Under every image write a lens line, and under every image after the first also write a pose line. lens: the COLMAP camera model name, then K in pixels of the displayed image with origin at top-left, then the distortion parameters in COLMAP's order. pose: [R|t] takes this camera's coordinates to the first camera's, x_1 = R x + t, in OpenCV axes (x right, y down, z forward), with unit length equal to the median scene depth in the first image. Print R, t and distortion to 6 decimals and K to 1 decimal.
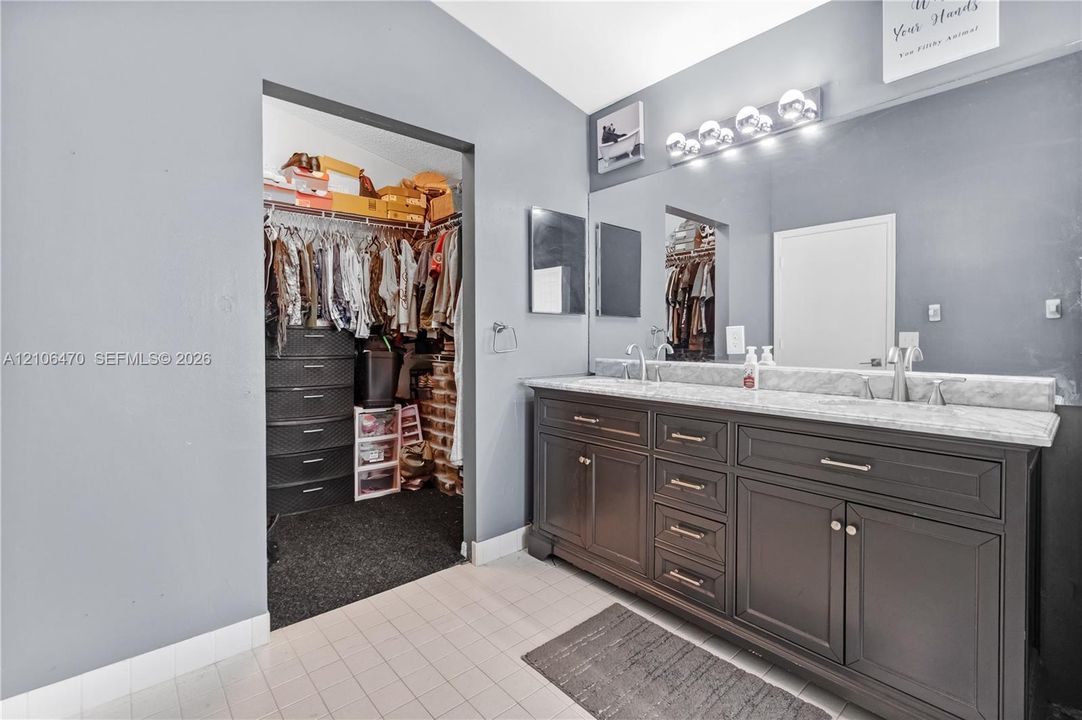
lens RADIAL K [[477.3, 0, 528.8], [0, 477.3, 342.5], [0, 0, 1]] dist [0.000784, 0.000205]
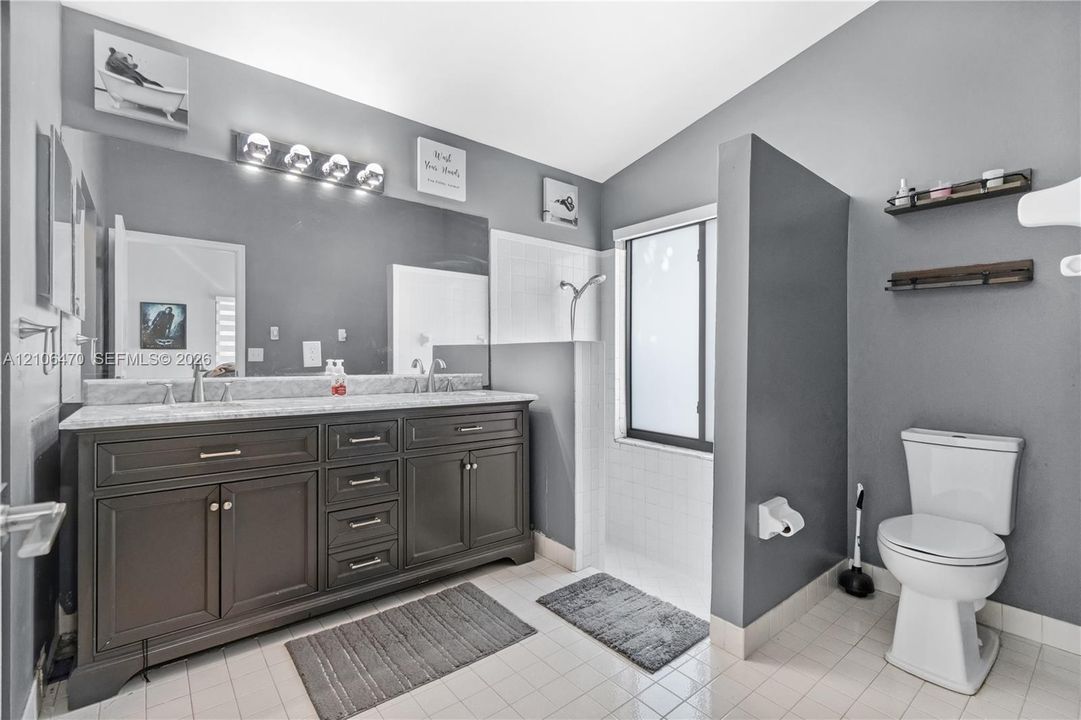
lens RADIAL K [[487.6, 0, 512.4], [0, 487.6, 356.1], [0, 0, 1]] dist [-0.003870, -0.000346]
pose [[0.061787, 0.001961, 0.998087, -0.712782], [0.001097, 0.999997, -0.002033, 0.002483], [-0.998089, 0.001220, 0.061785, 0.510943]]
